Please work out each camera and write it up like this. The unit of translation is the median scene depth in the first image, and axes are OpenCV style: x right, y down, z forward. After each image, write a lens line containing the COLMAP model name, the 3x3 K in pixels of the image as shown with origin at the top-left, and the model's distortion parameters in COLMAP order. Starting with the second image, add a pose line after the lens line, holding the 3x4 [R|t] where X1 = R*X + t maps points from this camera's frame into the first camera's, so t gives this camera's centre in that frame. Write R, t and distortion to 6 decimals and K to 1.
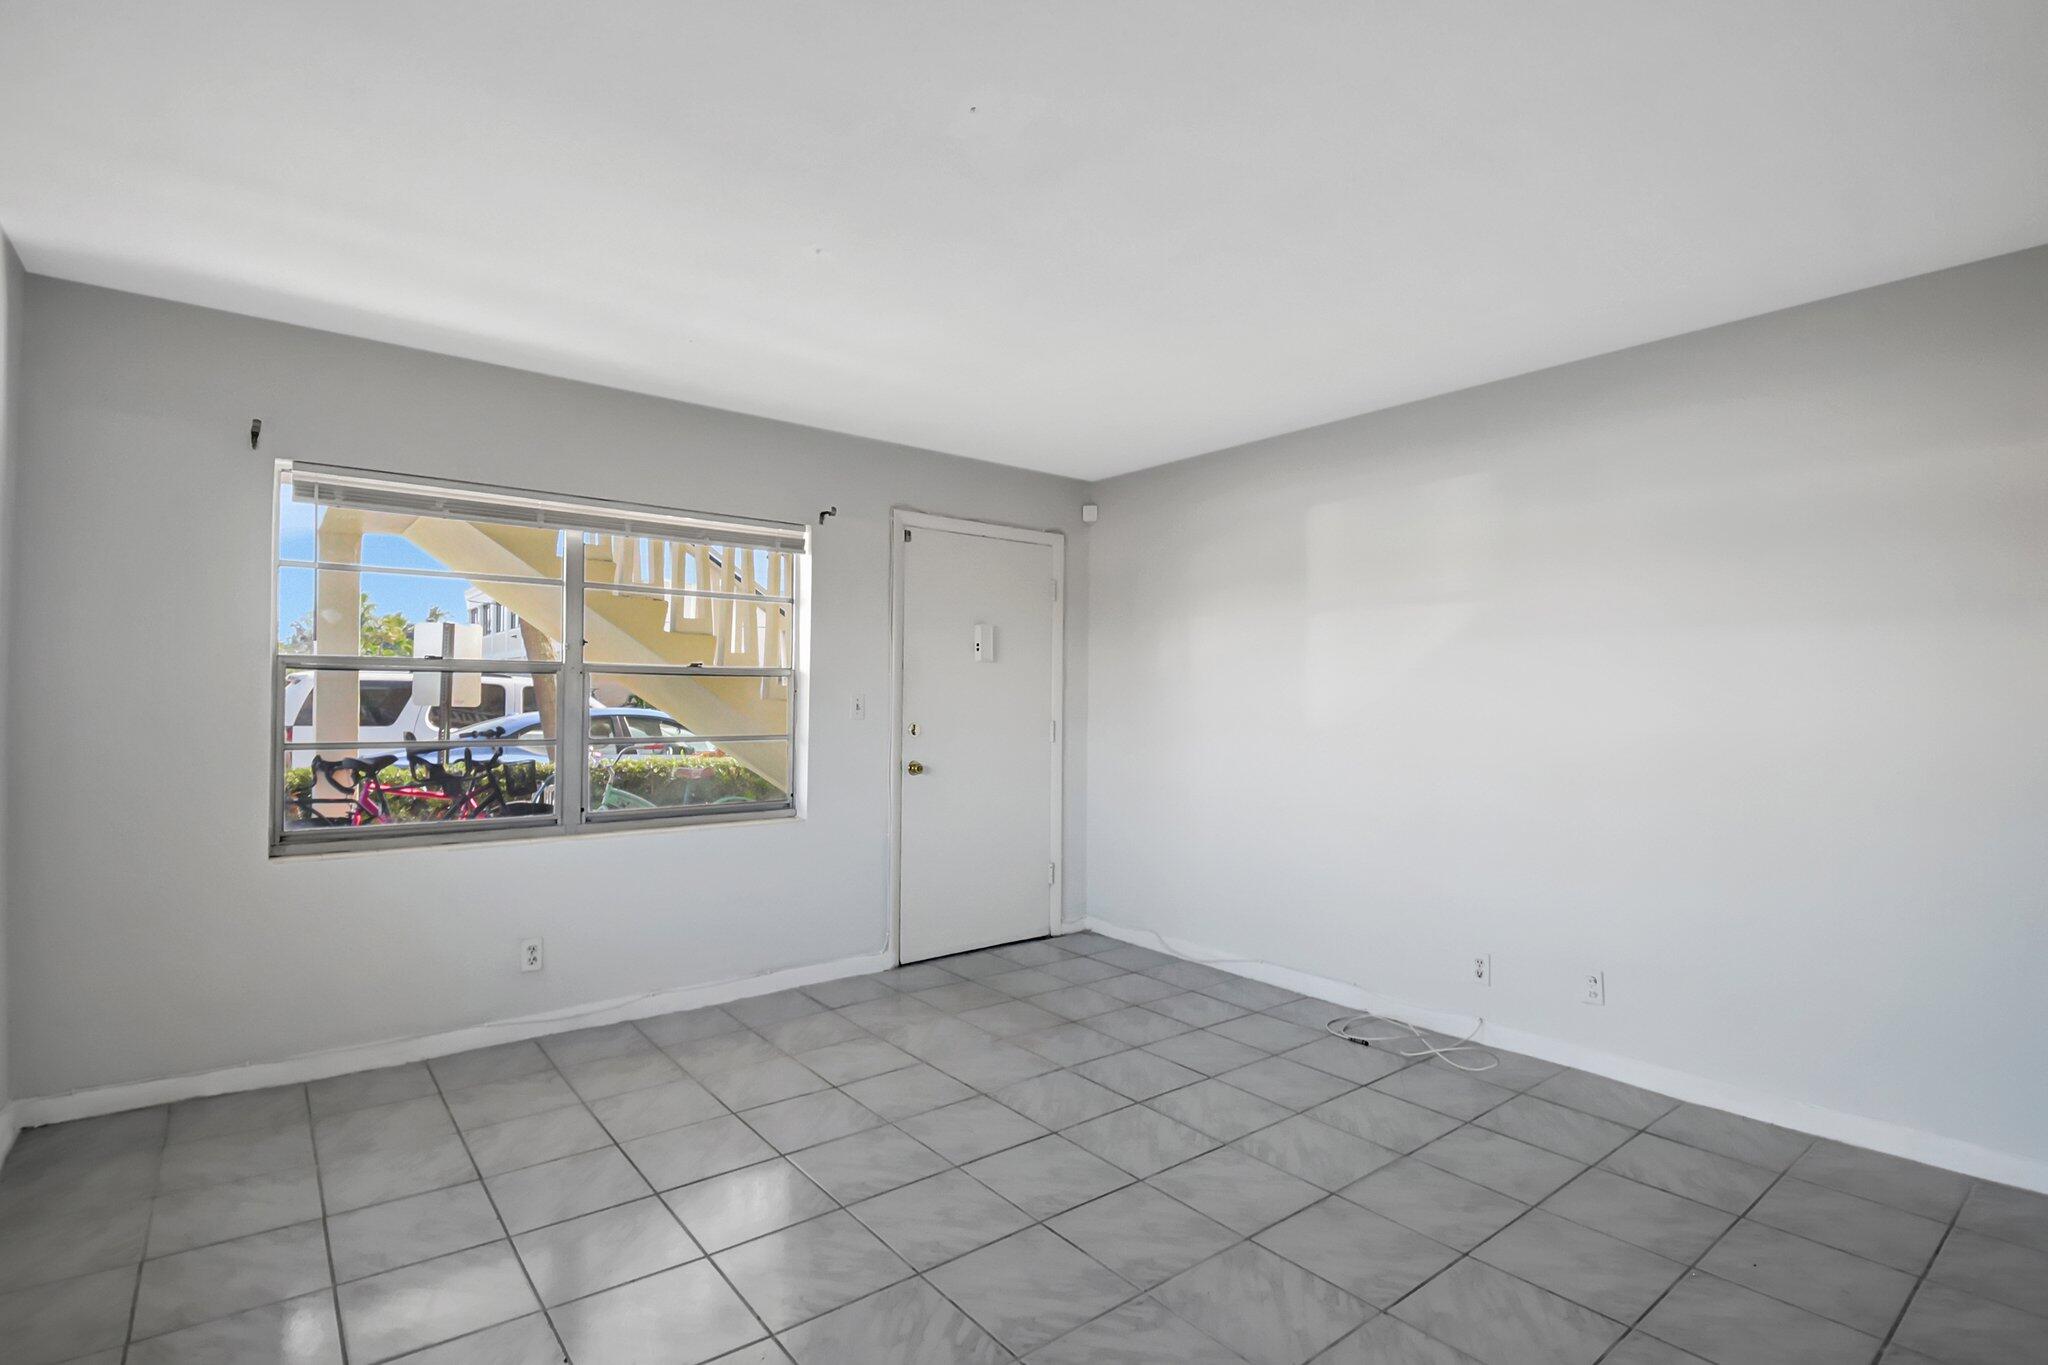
lens RADIAL K [[979.5, 0, 1020.3], [0, 979.5, 693.9], [0, 0, 1]] dist [0.032700, -0.000288]
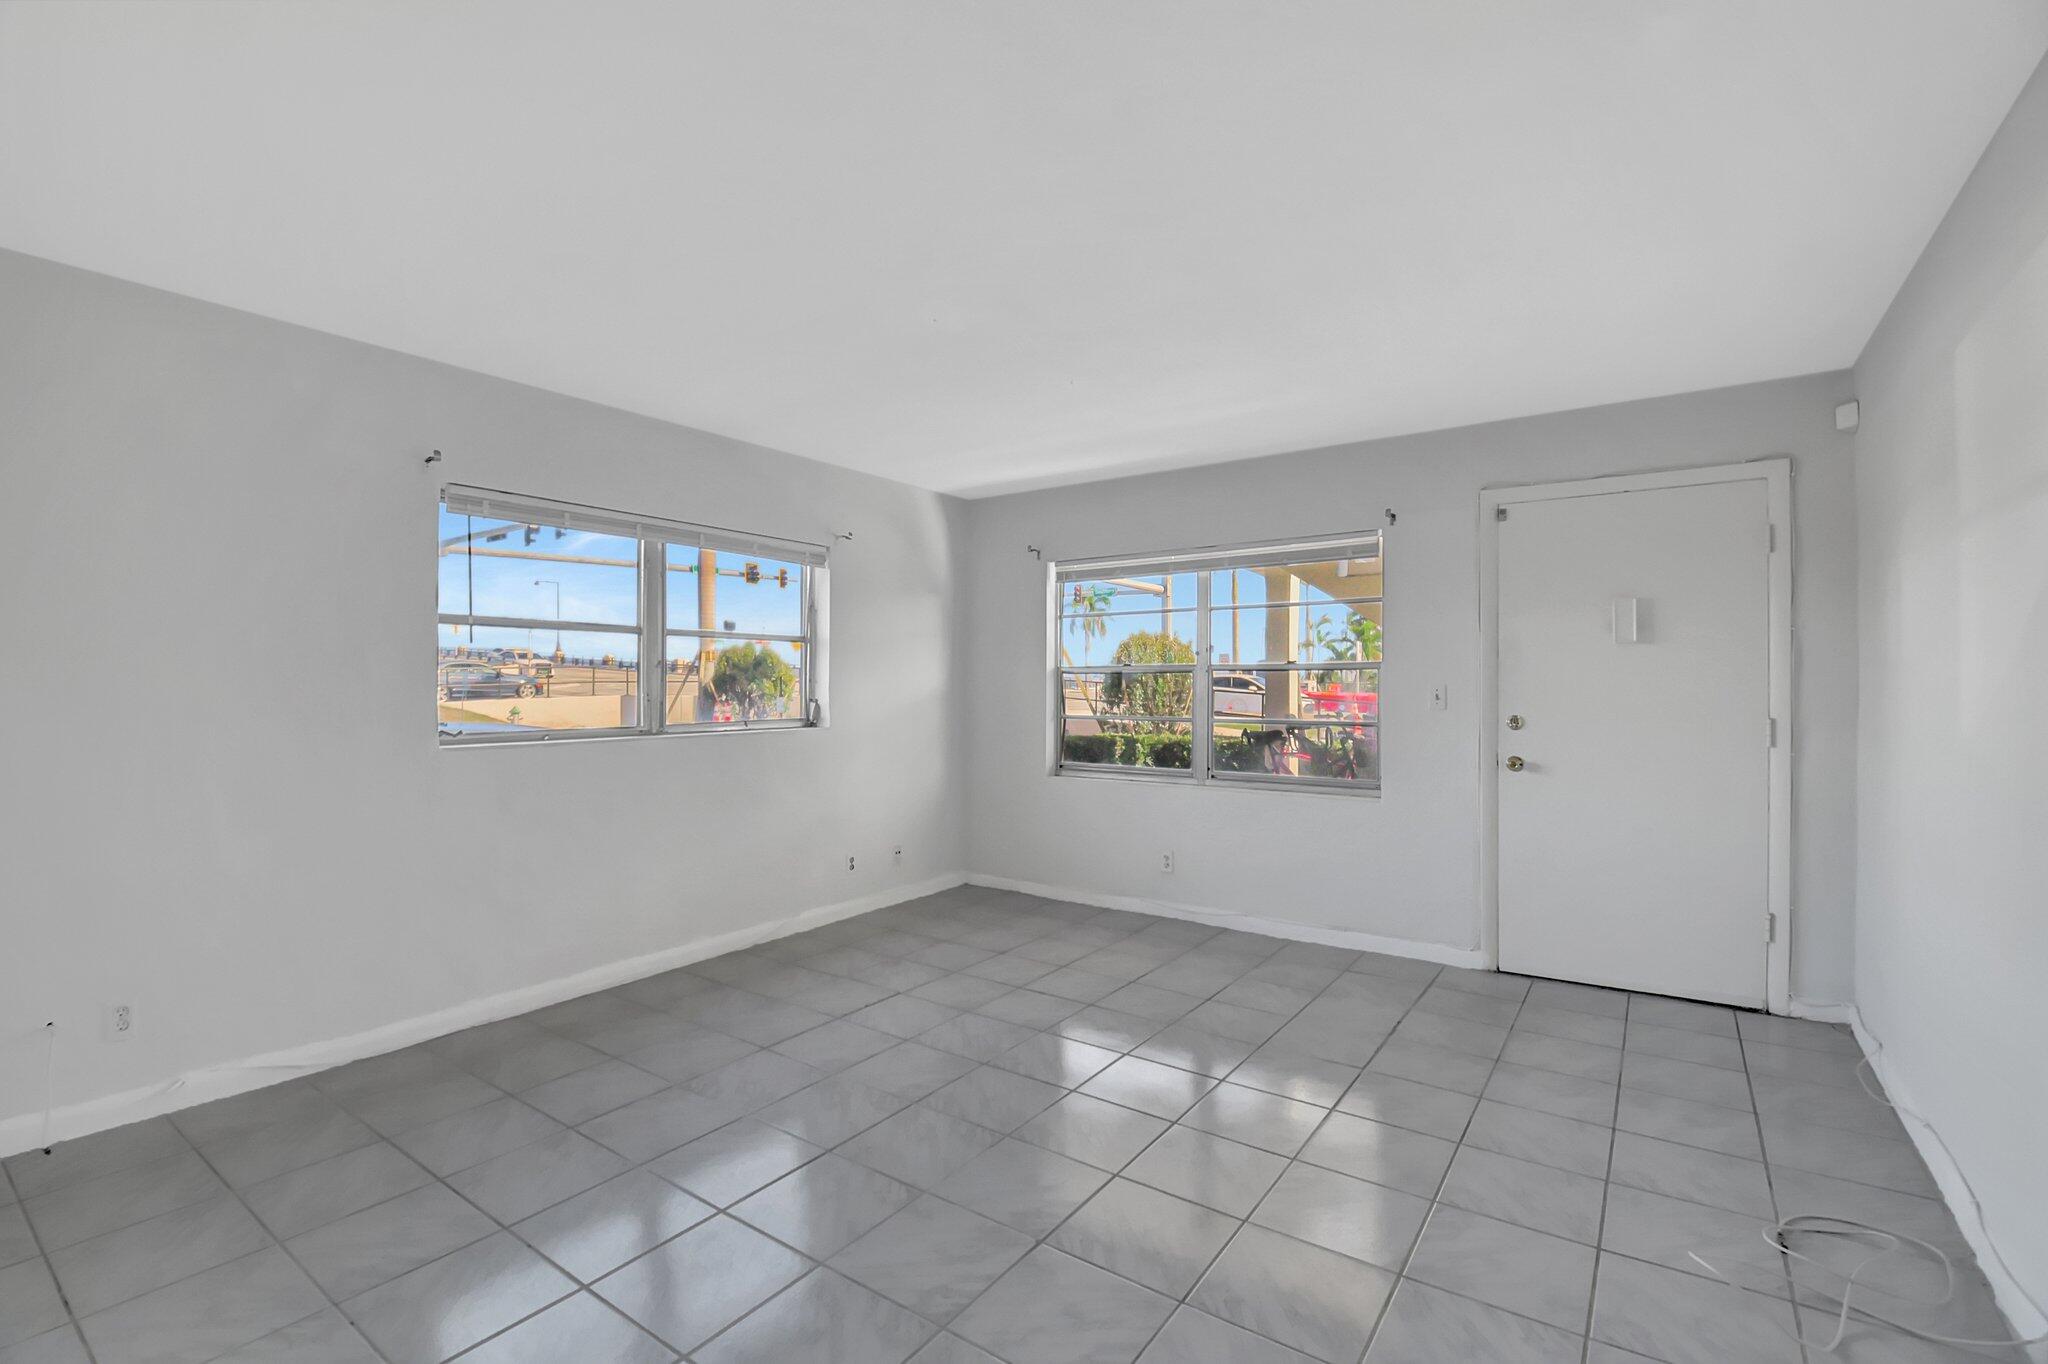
lens RADIAL K [[948.6, 0, 1024.0], [0, 948.6, 682.0], [0, 0, 1]] dist [-0.021769, -0.000338]
pose [[0.260918, -0.011241, -0.965295, 0.707079], [0.008629, 0.999919, -0.009312, 0.003352], [0.965322, -0.005900, 0.260994, 0.359533]]
